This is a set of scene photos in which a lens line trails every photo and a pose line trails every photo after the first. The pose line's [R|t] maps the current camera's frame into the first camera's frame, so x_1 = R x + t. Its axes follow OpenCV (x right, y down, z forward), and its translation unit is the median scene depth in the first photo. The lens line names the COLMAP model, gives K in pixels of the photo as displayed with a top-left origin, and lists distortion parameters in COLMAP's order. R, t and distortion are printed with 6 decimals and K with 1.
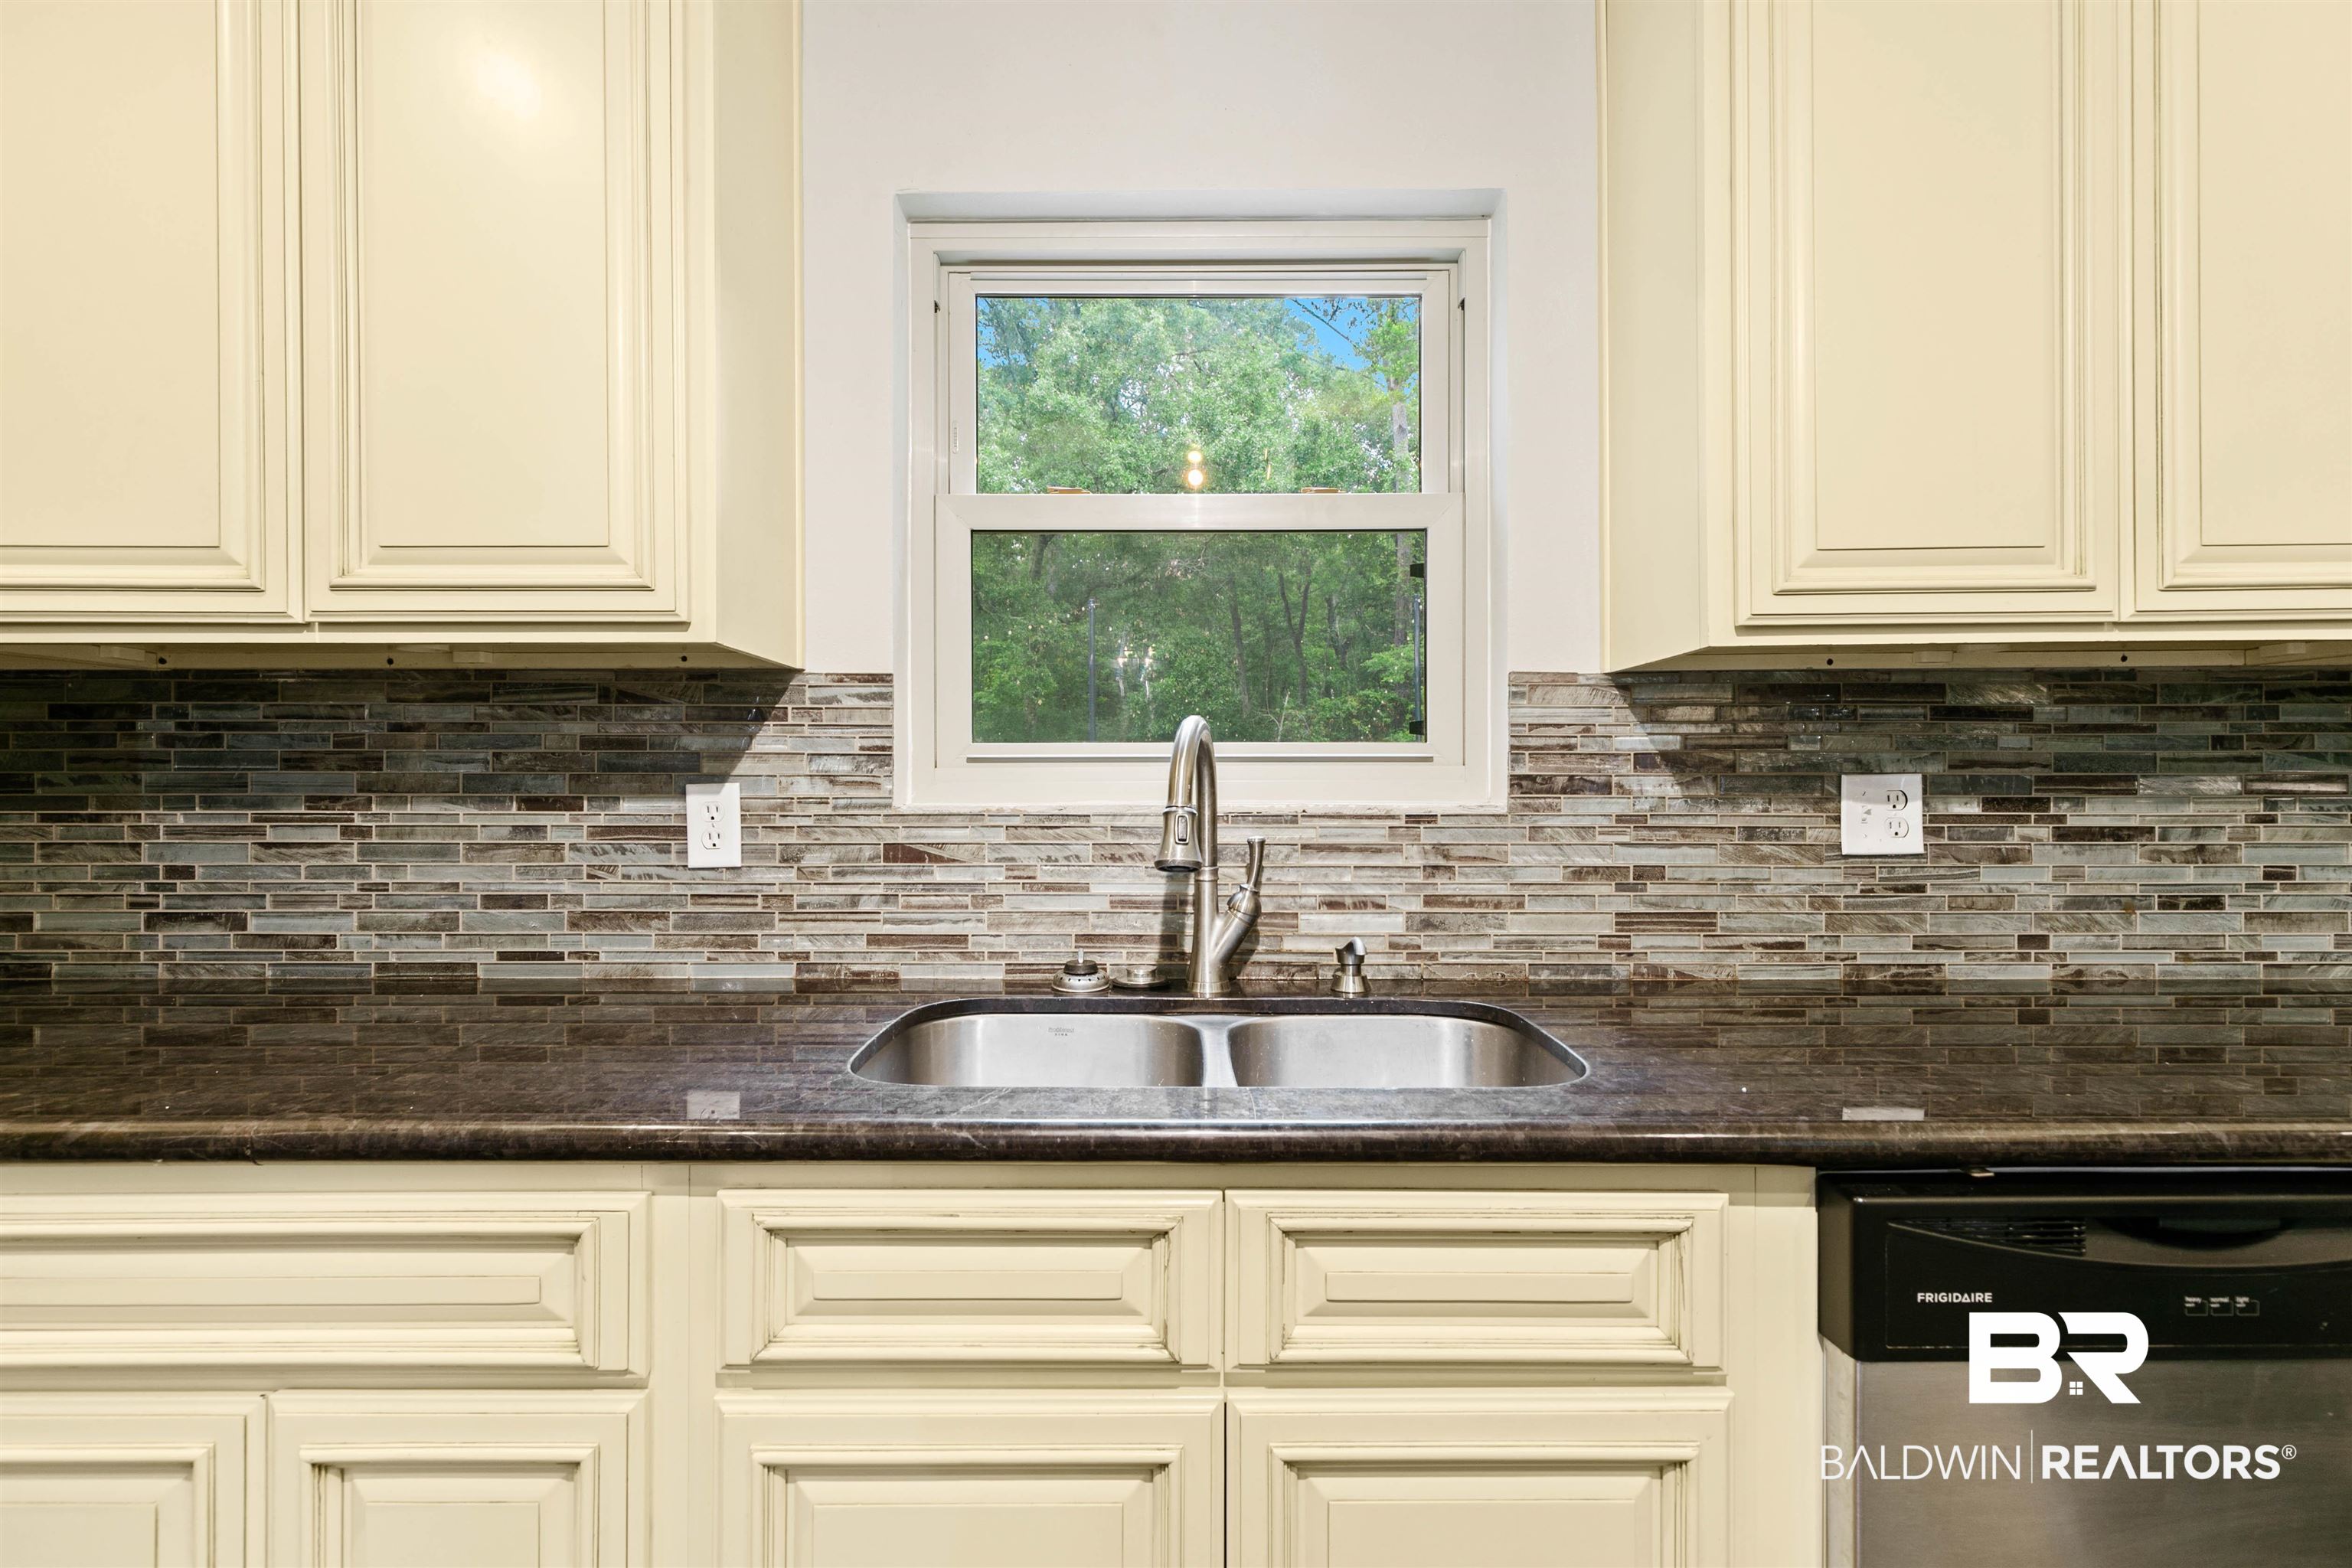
lens RADIAL K [[1050.2, 0, 1174.6], [0, 1050.2, 781.6], [0, 0, 1]] dist [0.005999, -0.000690]
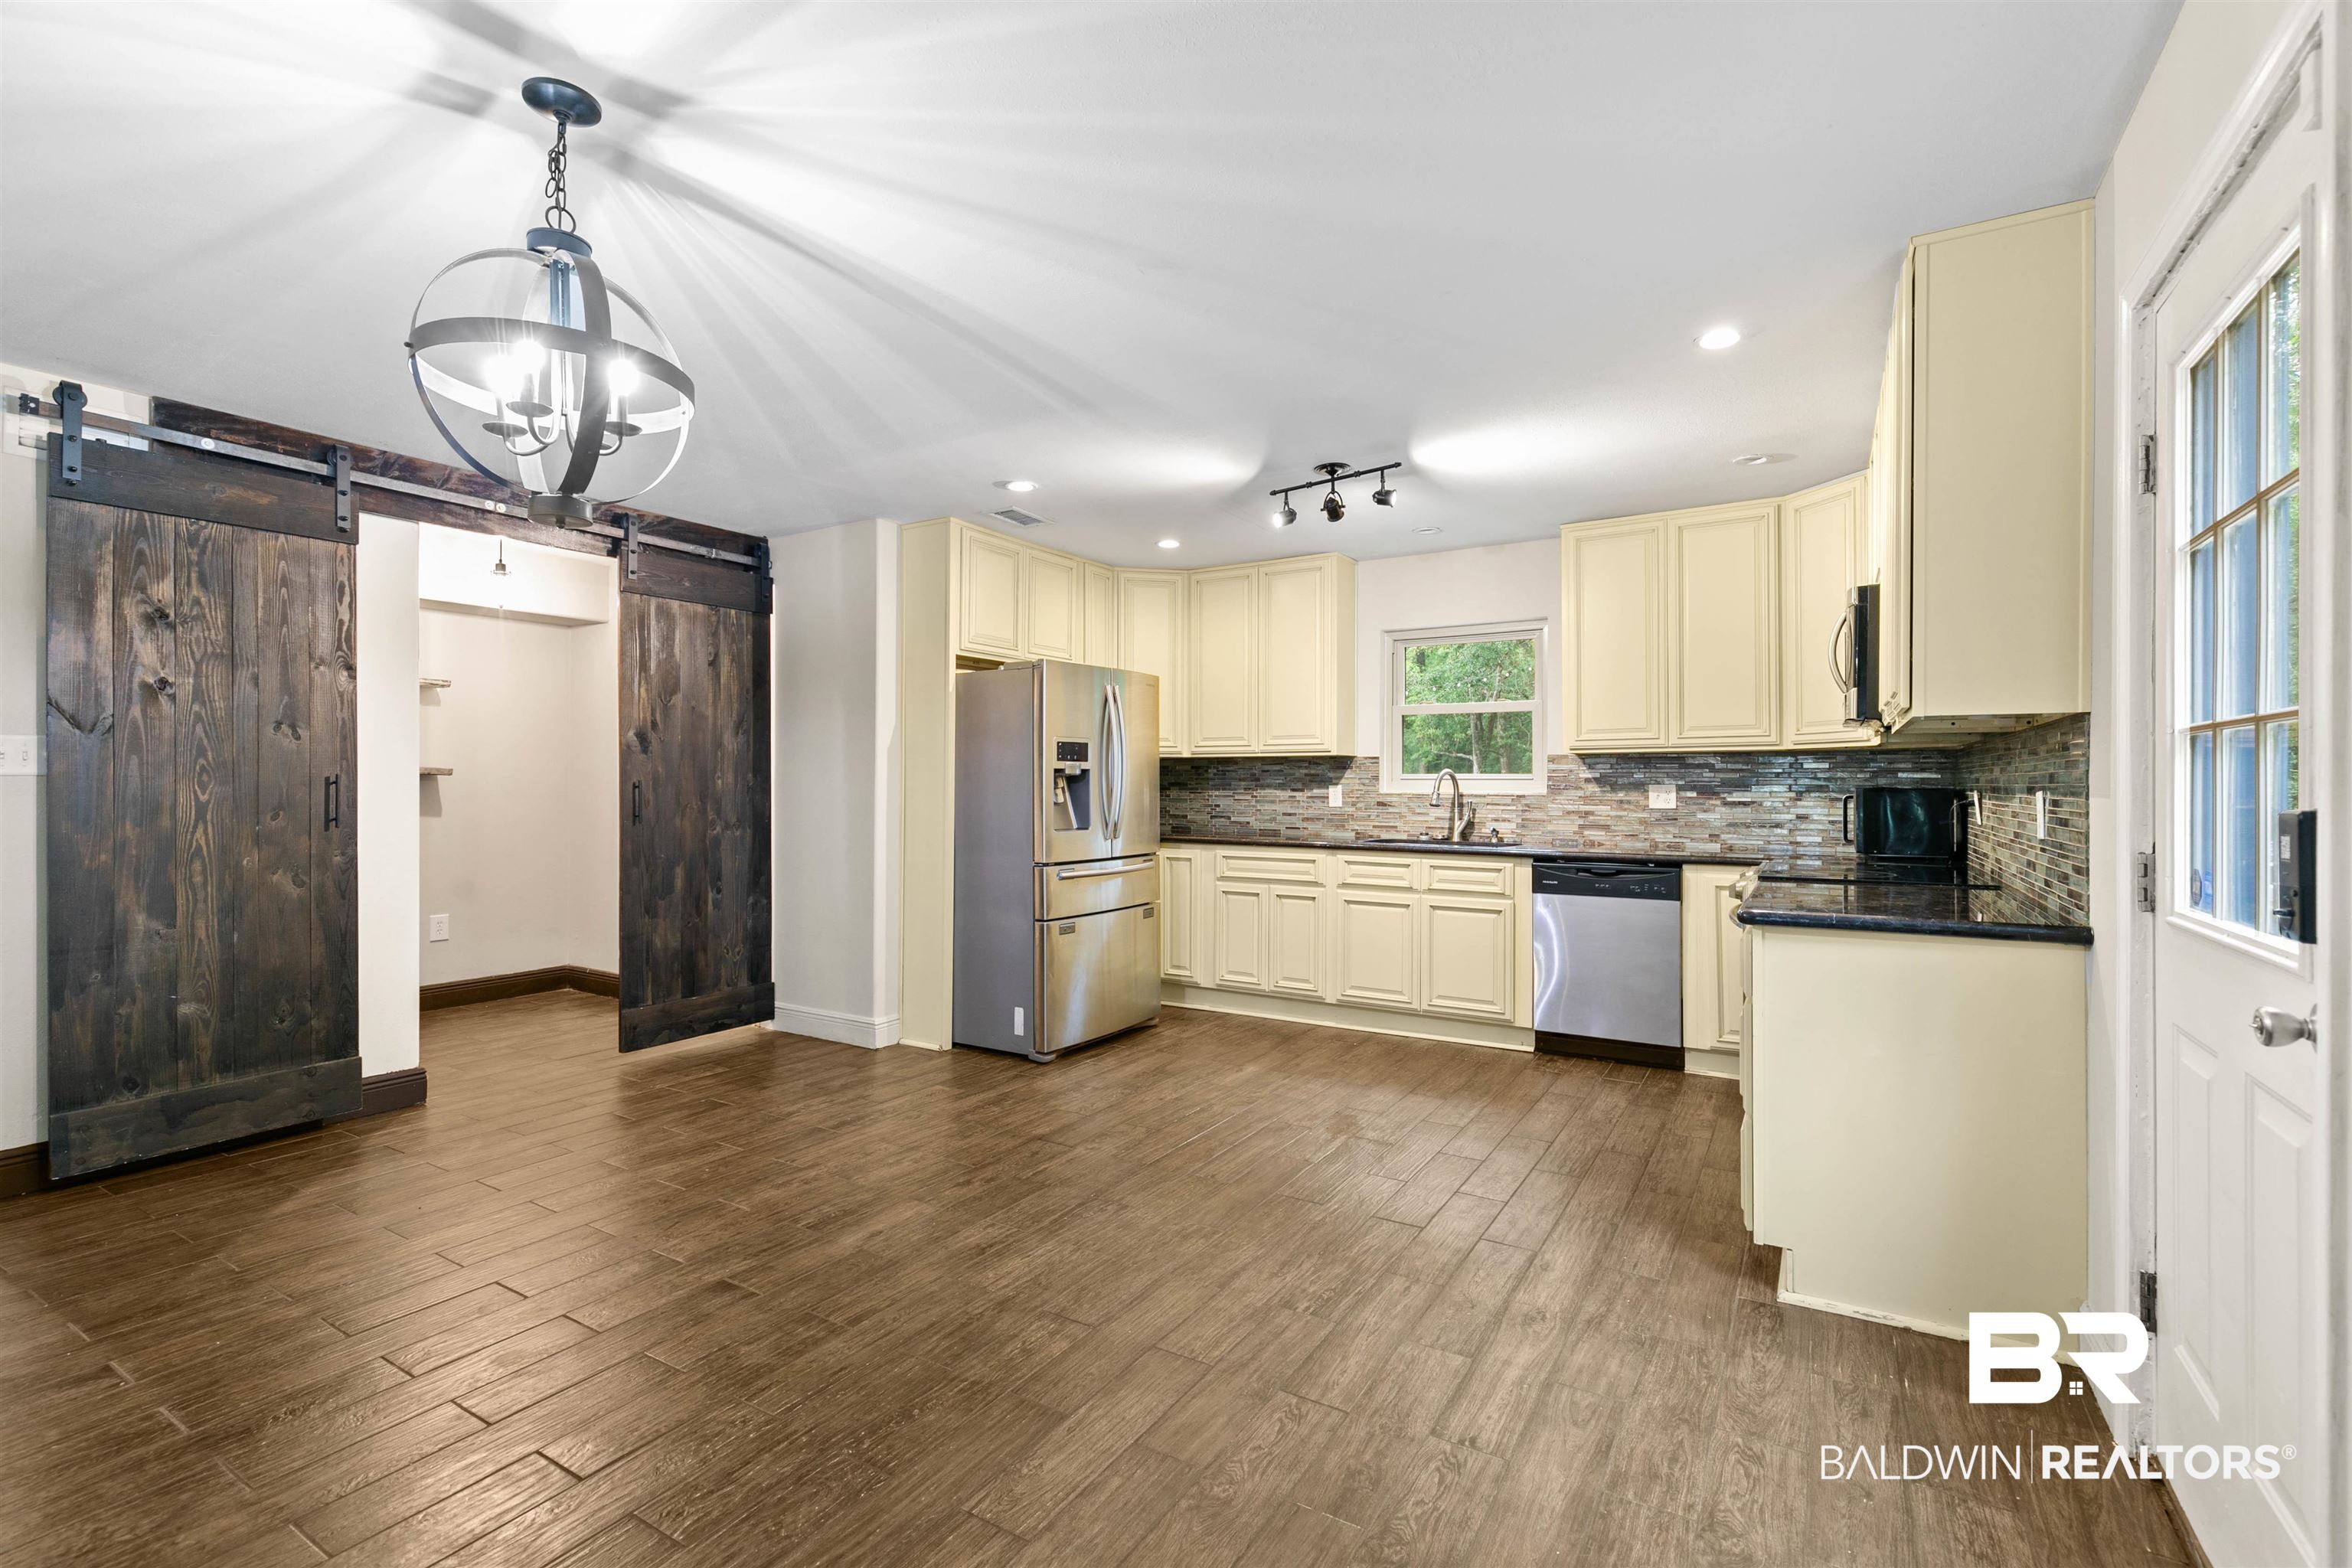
lens RADIAL K [[1050.2, 0, 1174.6], [0, 1050.2, 781.6], [0, 0, 1]] dist [0.005999, -0.000690]
pose [[0.849580, 0.003543, -0.527447, 1.110929], [-0.002679, 0.999994, 0.002401, -0.019734], [0.527453, -0.000627, 0.849584, -2.628283]]
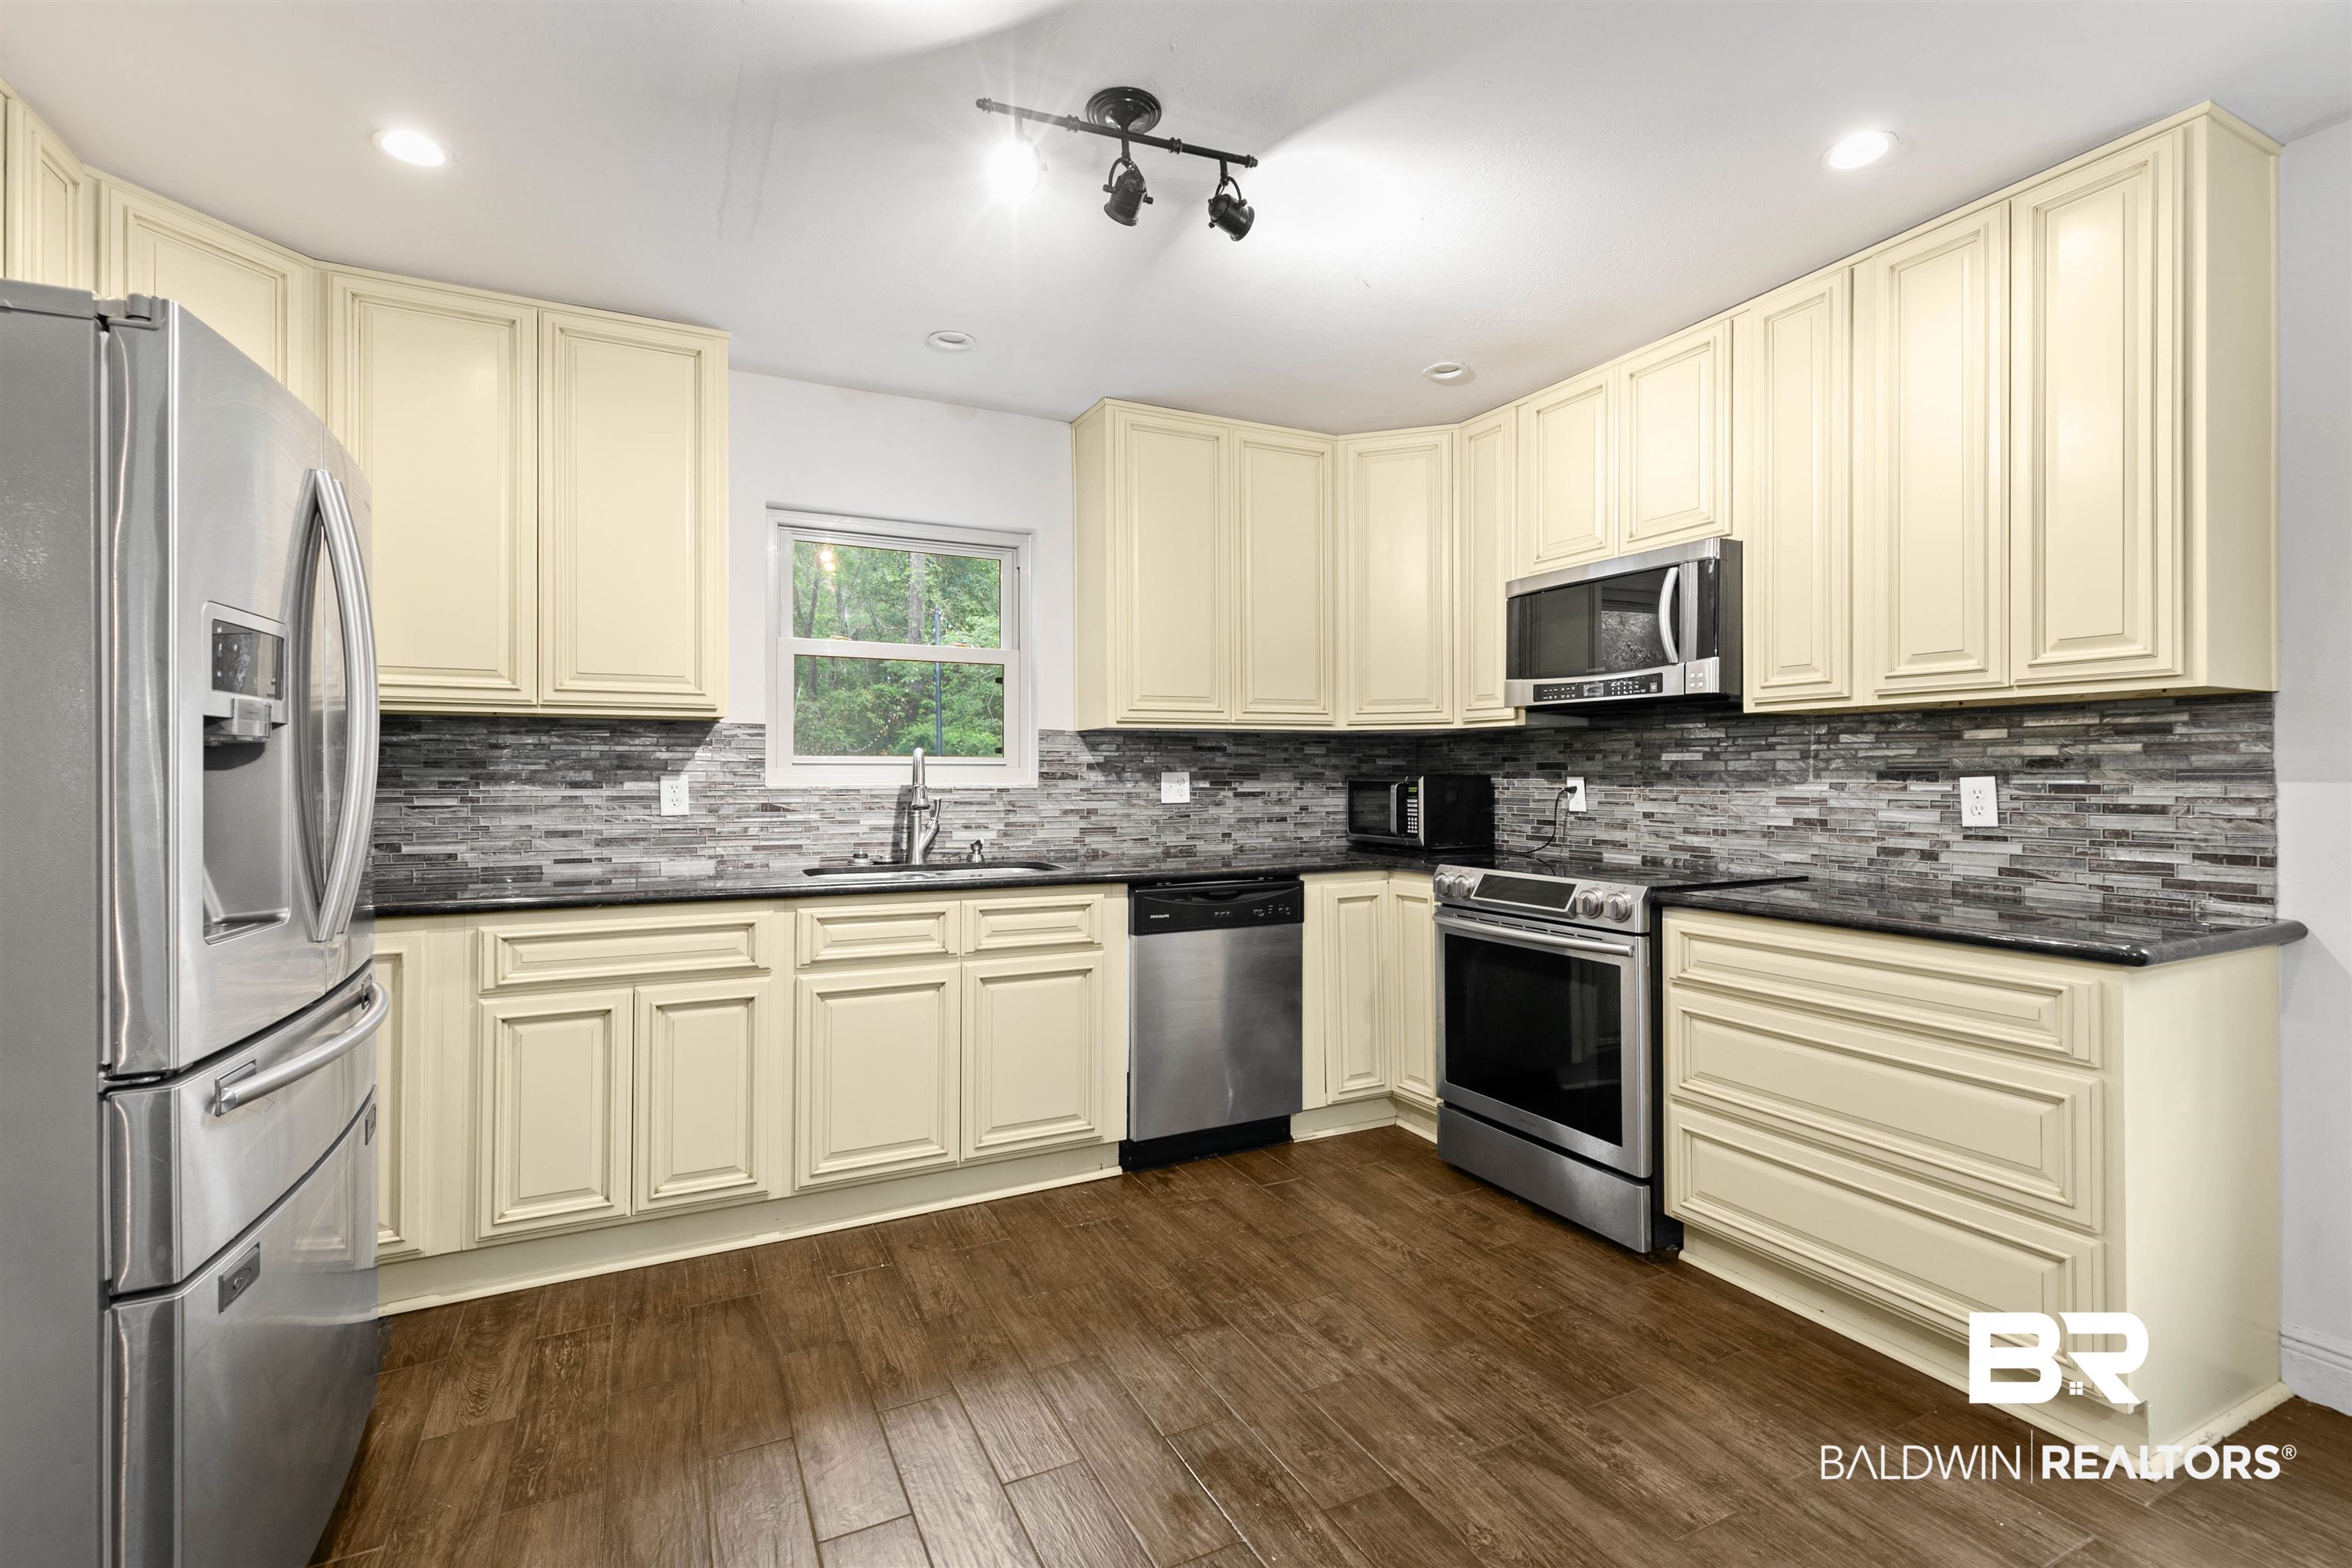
lens RADIAL K [[1057.5, 0, 1173.7], [0, 1057.5, 769.8], [0, 0, 1]] dist [0.004720, -0.000763]
pose [[0.895304, 0.003261, 0.445444, -0.486932], [-0.002317, 0.999994, -0.002664, -0.005294], [-0.445450, 0.001353, 0.895306, -1.317075]]
